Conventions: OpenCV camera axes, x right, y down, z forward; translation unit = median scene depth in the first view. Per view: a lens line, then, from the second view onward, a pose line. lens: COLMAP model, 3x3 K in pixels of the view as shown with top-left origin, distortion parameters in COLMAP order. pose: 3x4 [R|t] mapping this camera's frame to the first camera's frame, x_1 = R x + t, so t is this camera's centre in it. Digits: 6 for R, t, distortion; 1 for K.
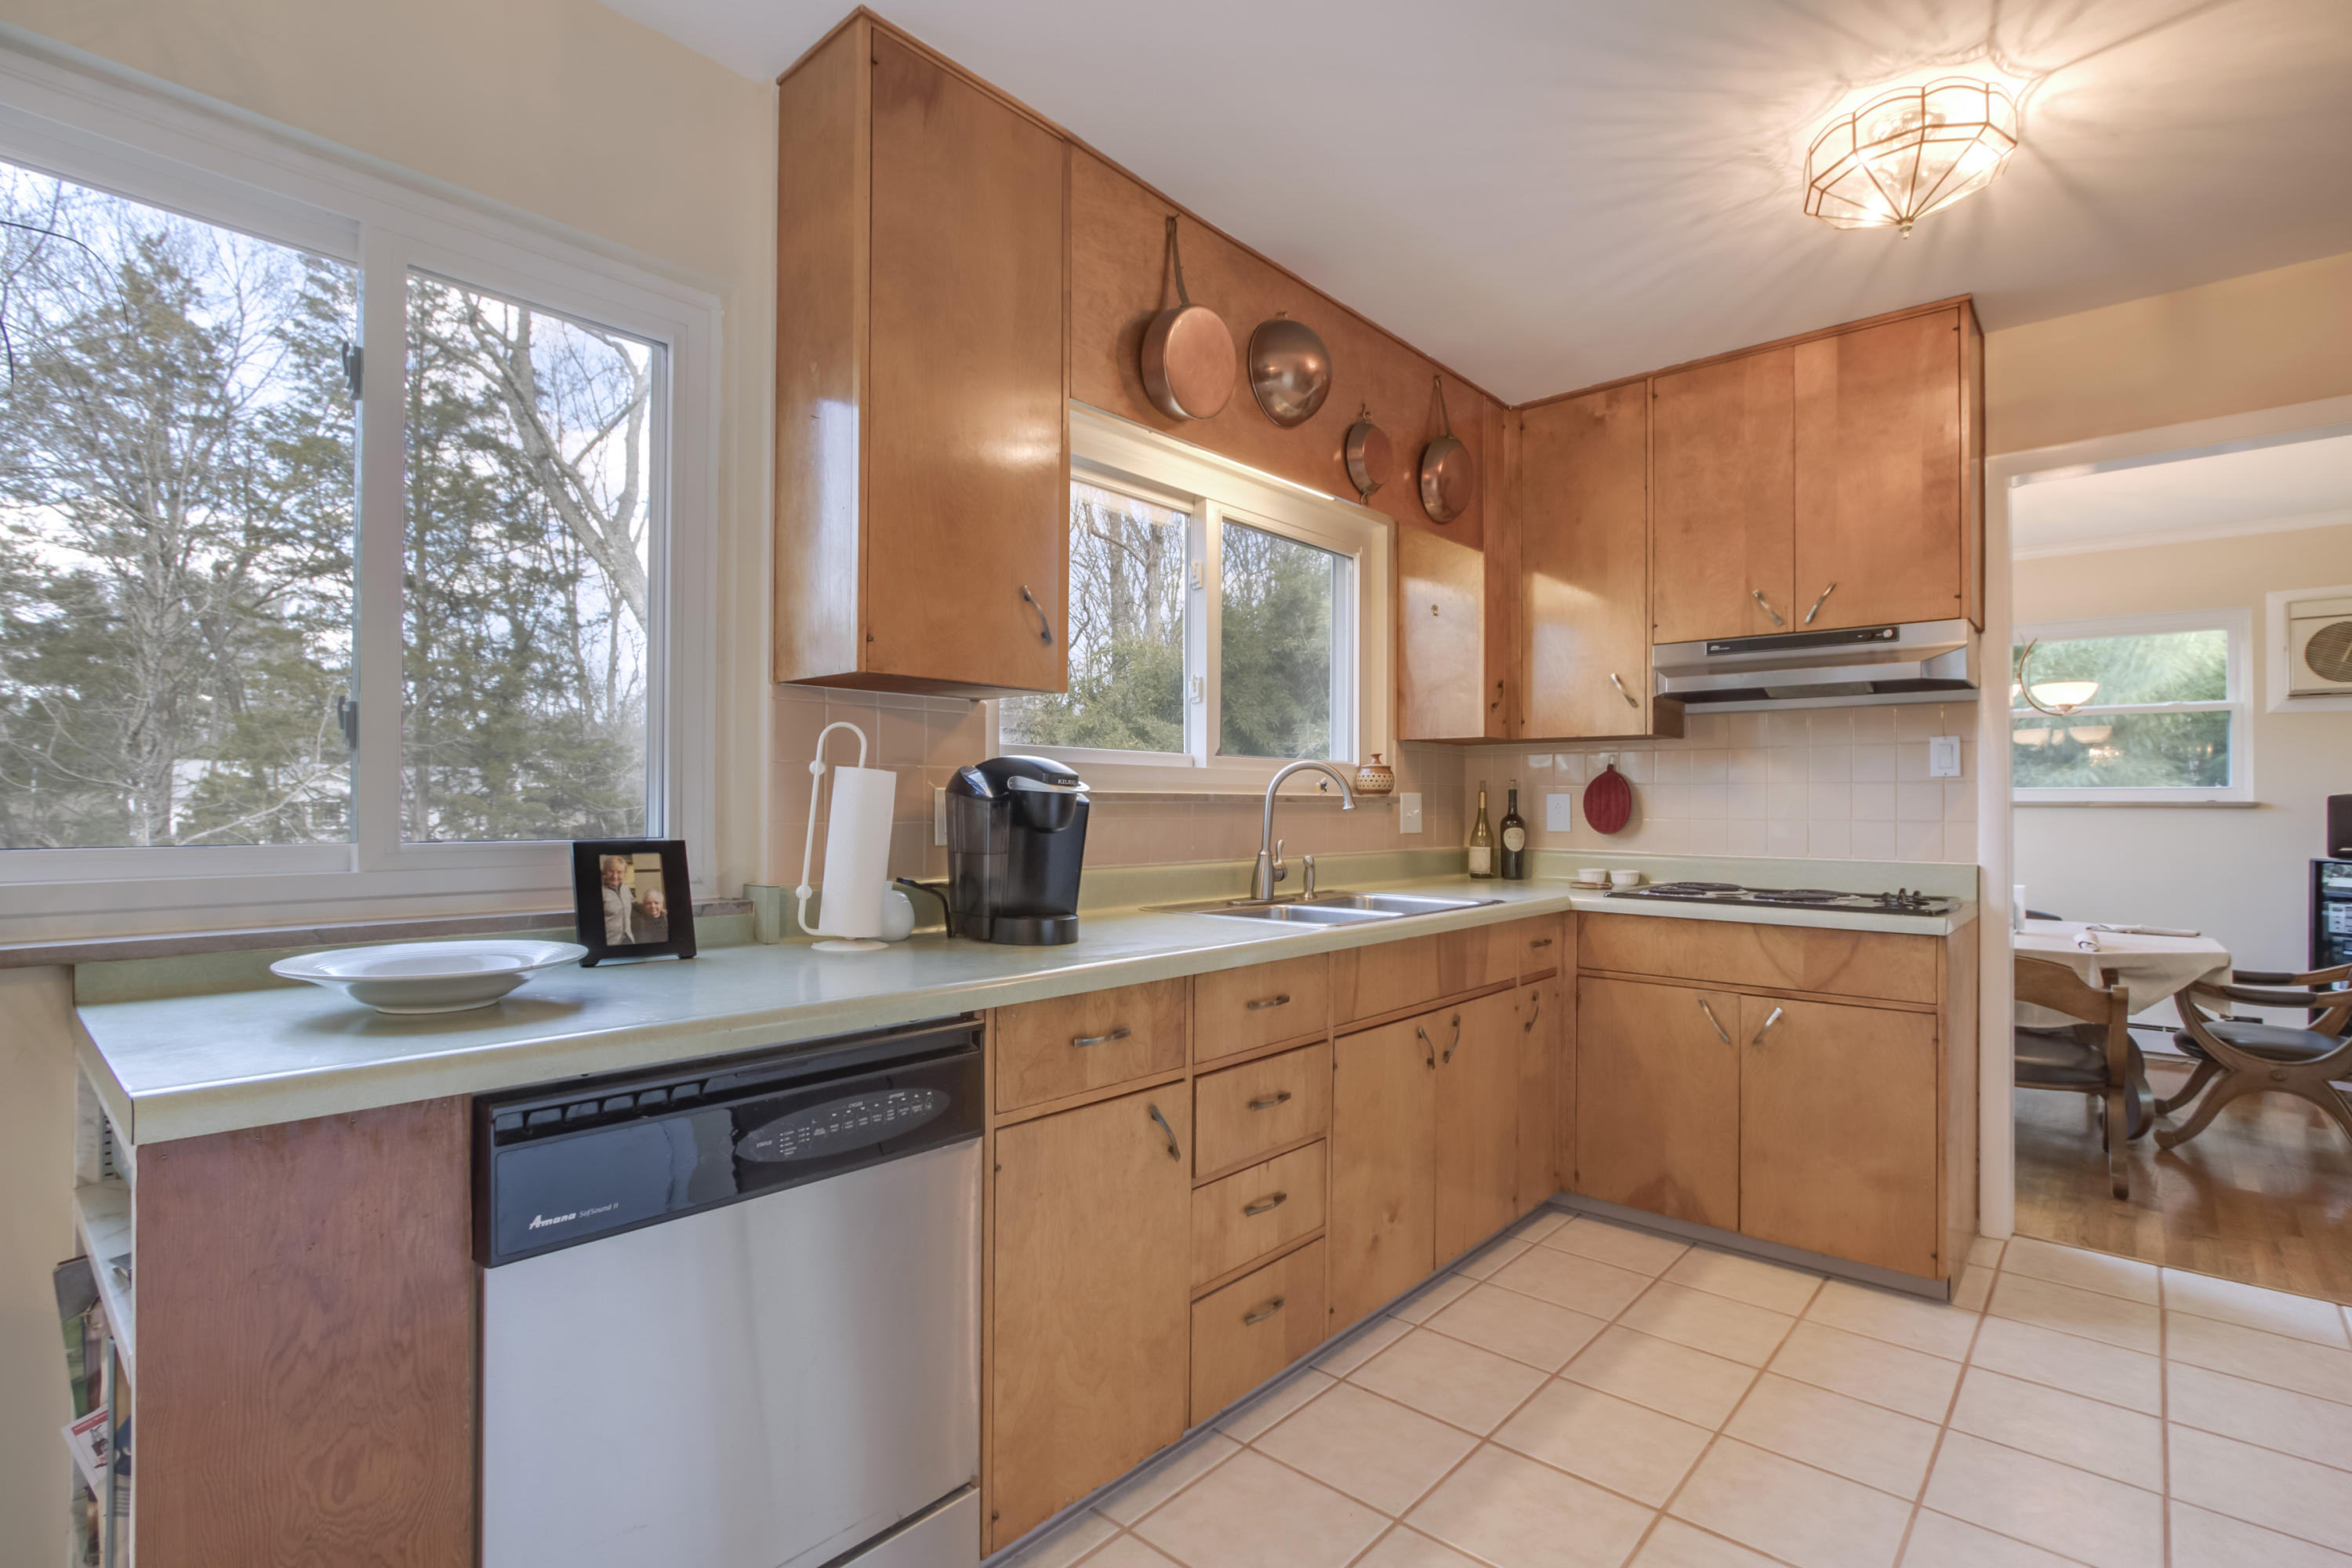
lens RADIAL K [[1107.6, 0, 1175.2], [0, 1107.6, 796.9], [0, 0, 1]] dist [-0.001628, 0.000050]
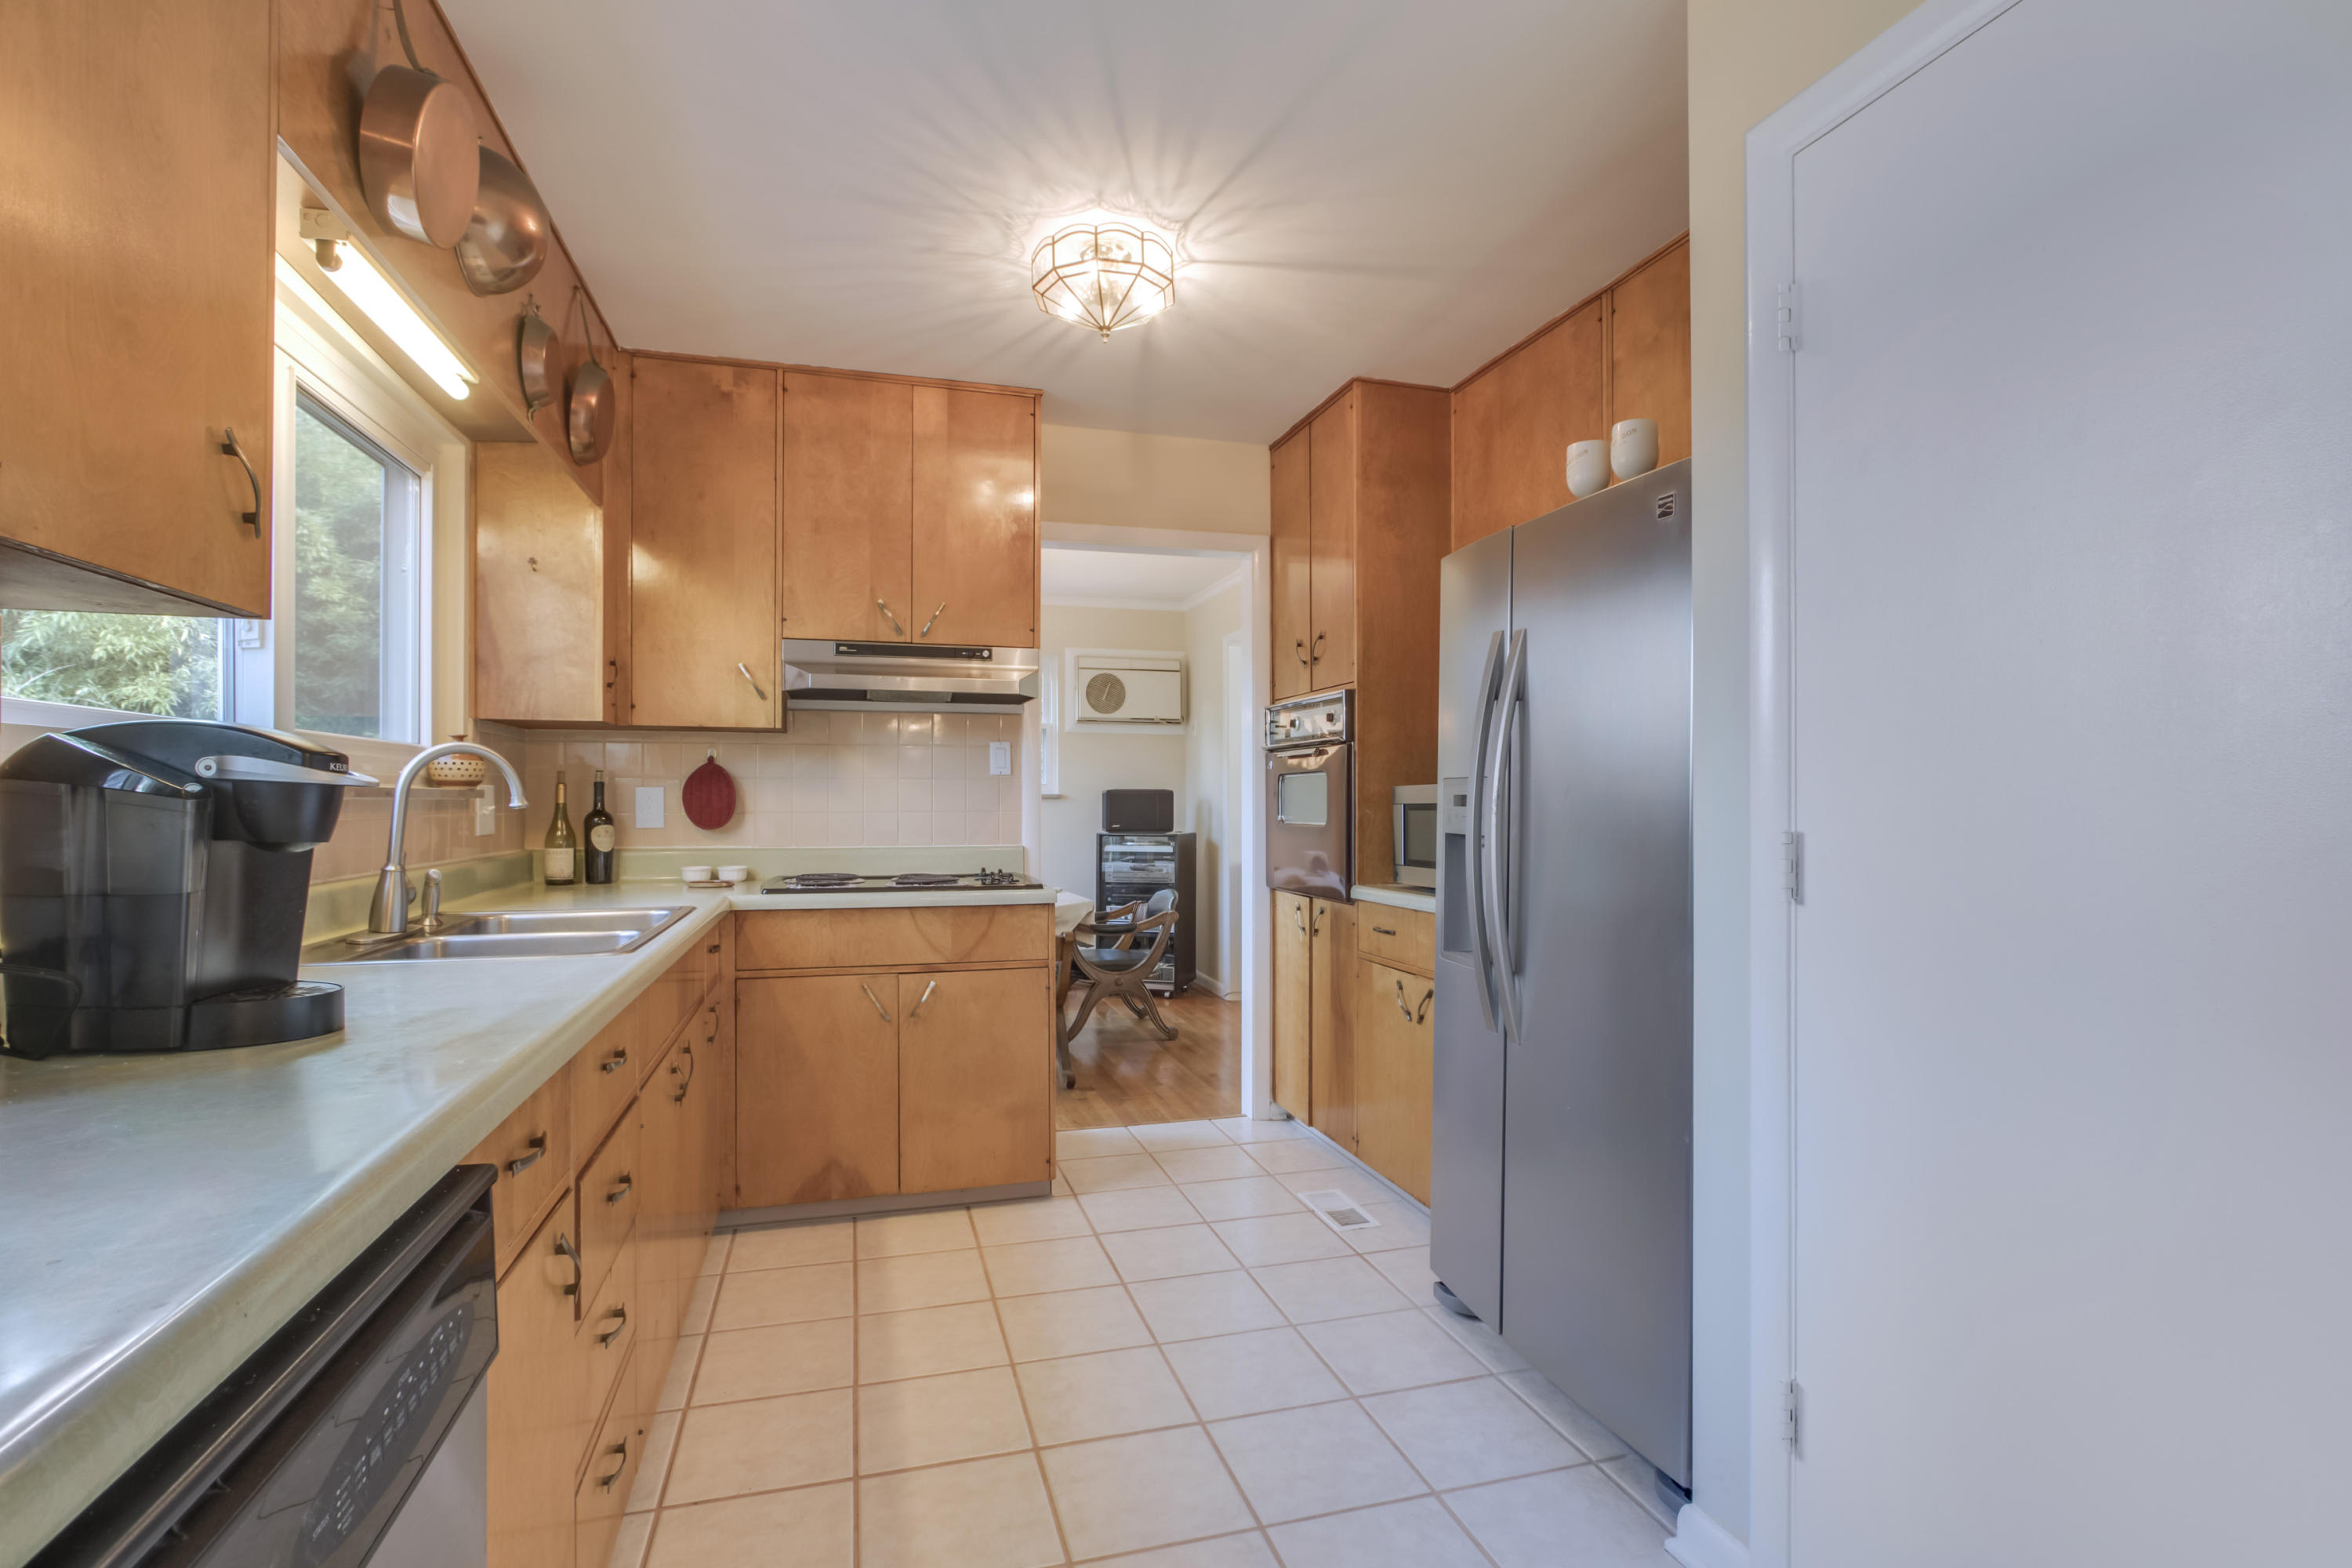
lens RADIAL K [[1107.7, 0, 1167.4], [0, 1107.7, 798.5], [0, 0, 1]] dist [-0.023041, 0.010950]
pose [[0.536891, -0.004262, 0.843641, -0.247922], [-0.003445, 0.999968, 0.007244, -0.001720], [-0.843645, -0.006796, 0.536859, 0.193686]]
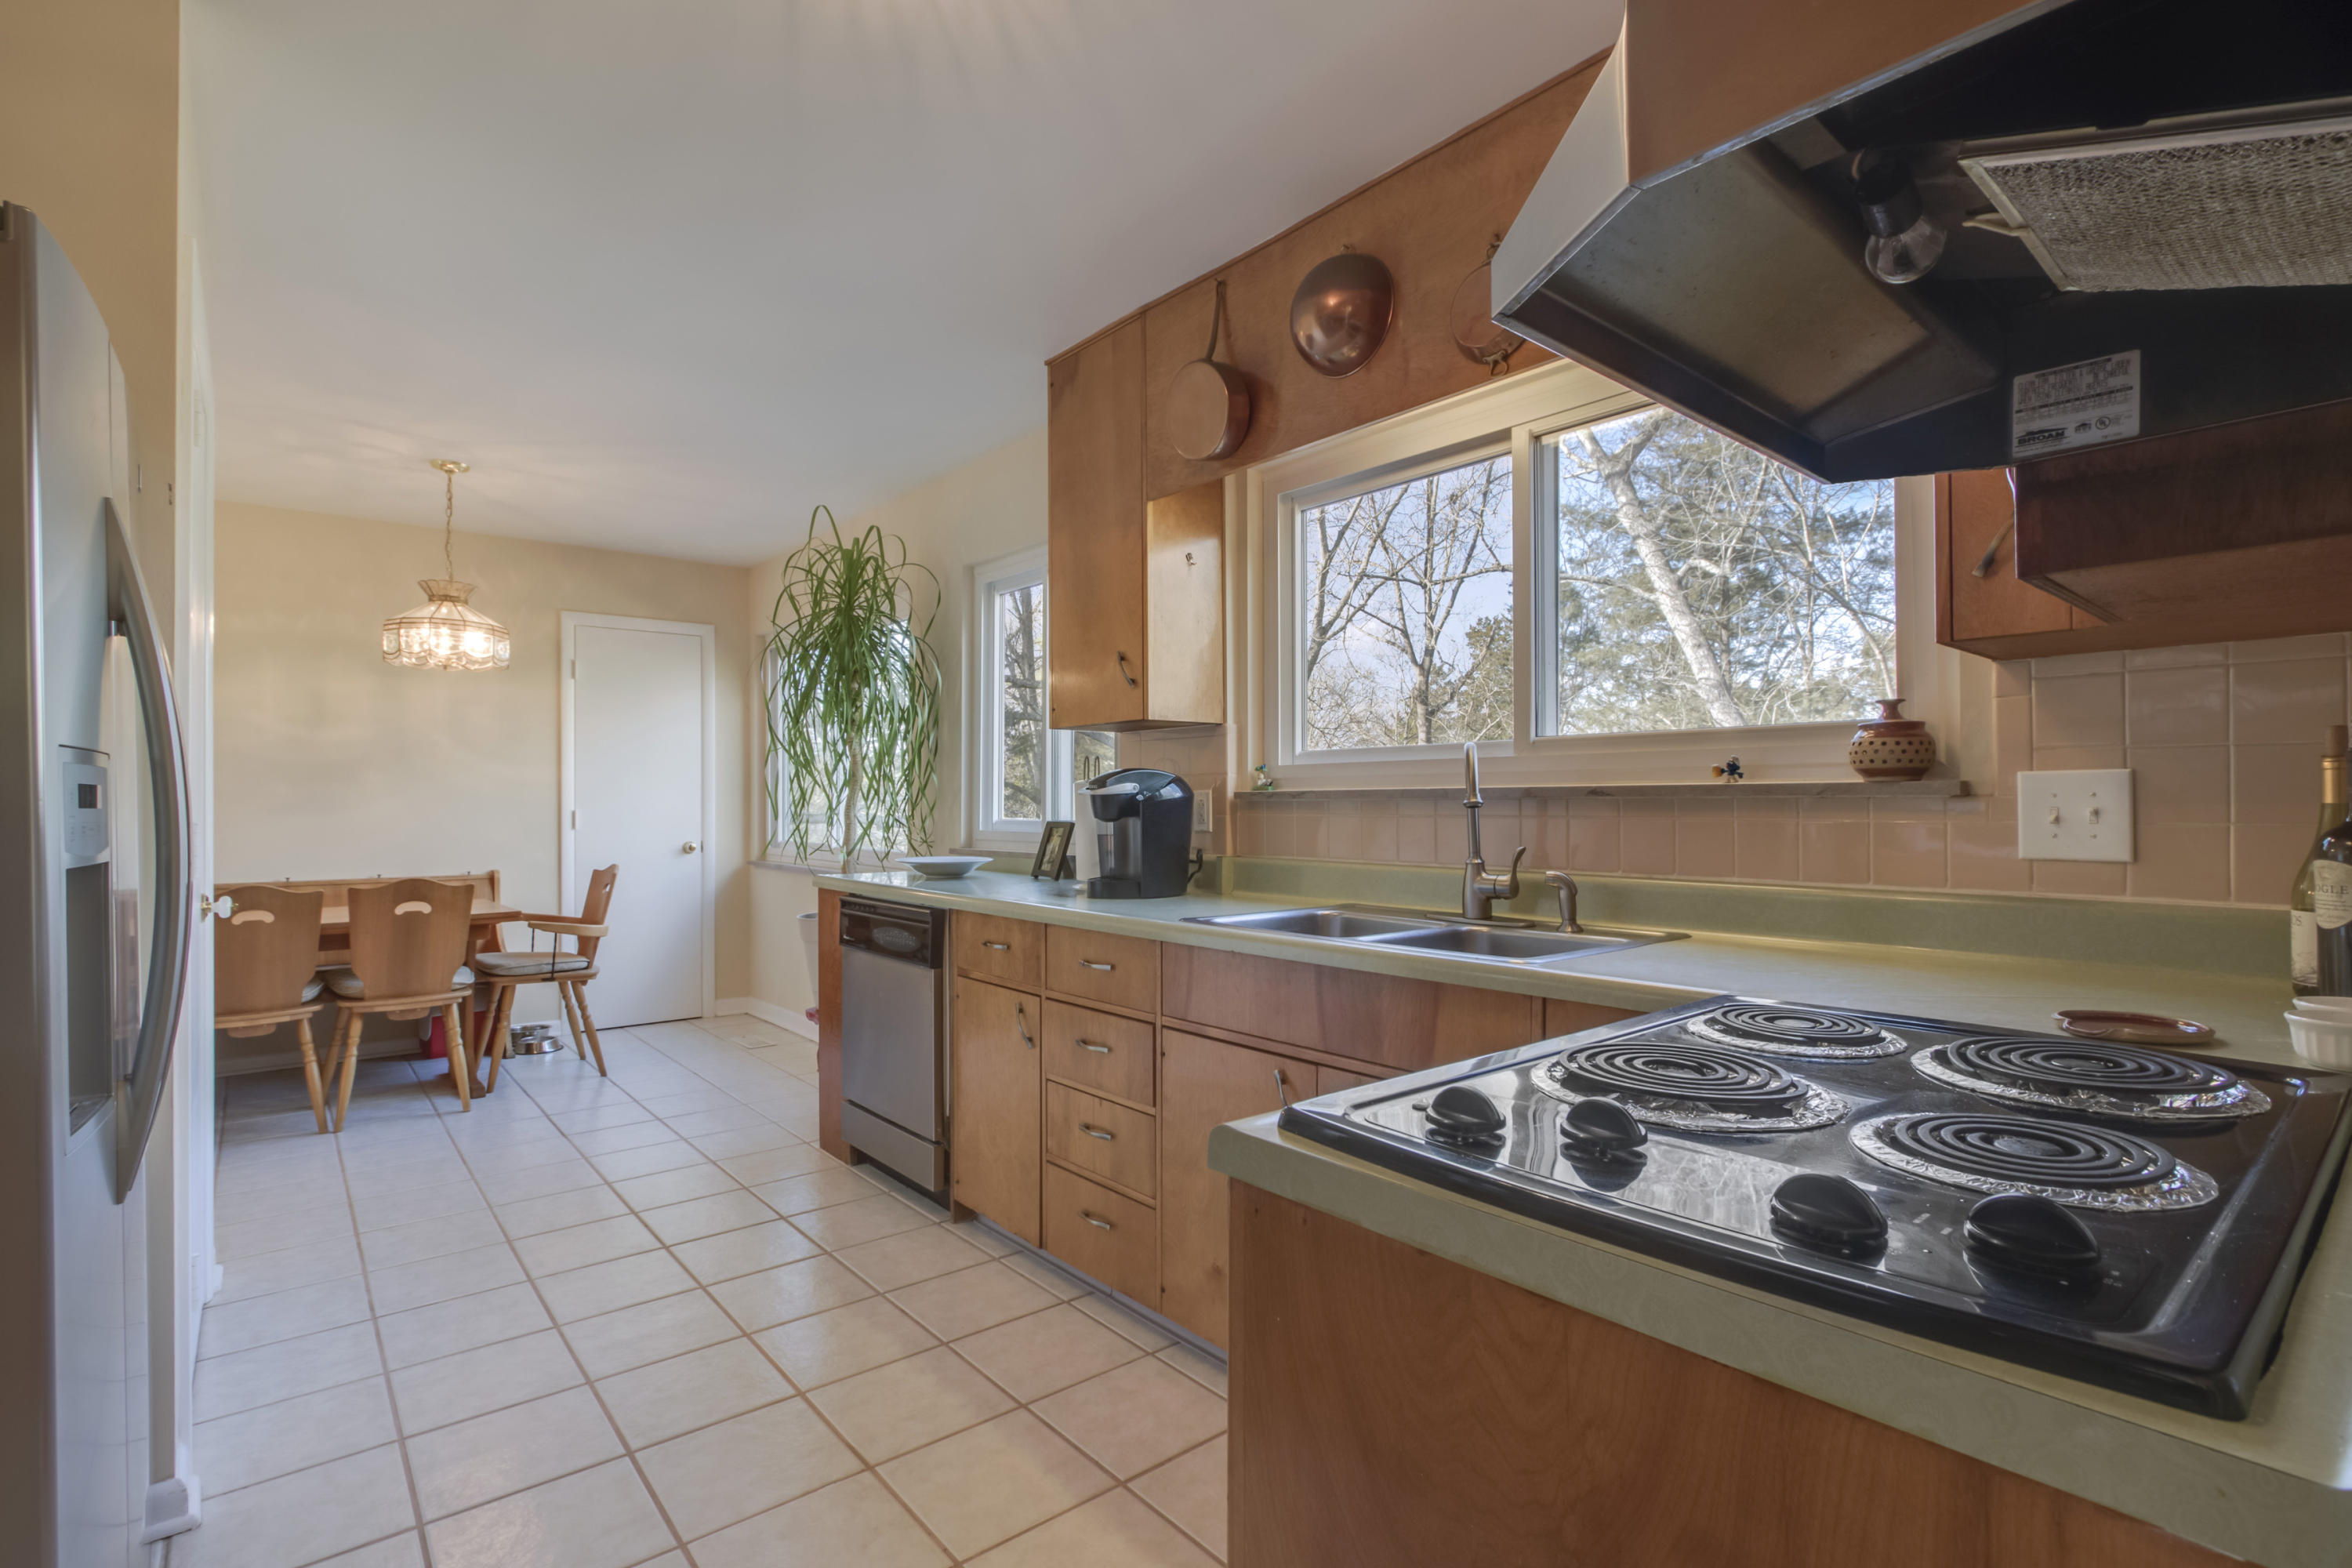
lens RADIAL K [[1107.6, 0, 1175.2], [0, 1107.6, 796.9], [0, 0, 1]] dist [-0.001628, 0.000050]
pose [[-0.146415, -0.012794, -0.989140, 0.891734], [0.006206, 0.999885, -0.013852, 0.014728], [0.989204, -0.008167, -0.146319, 0.892017]]
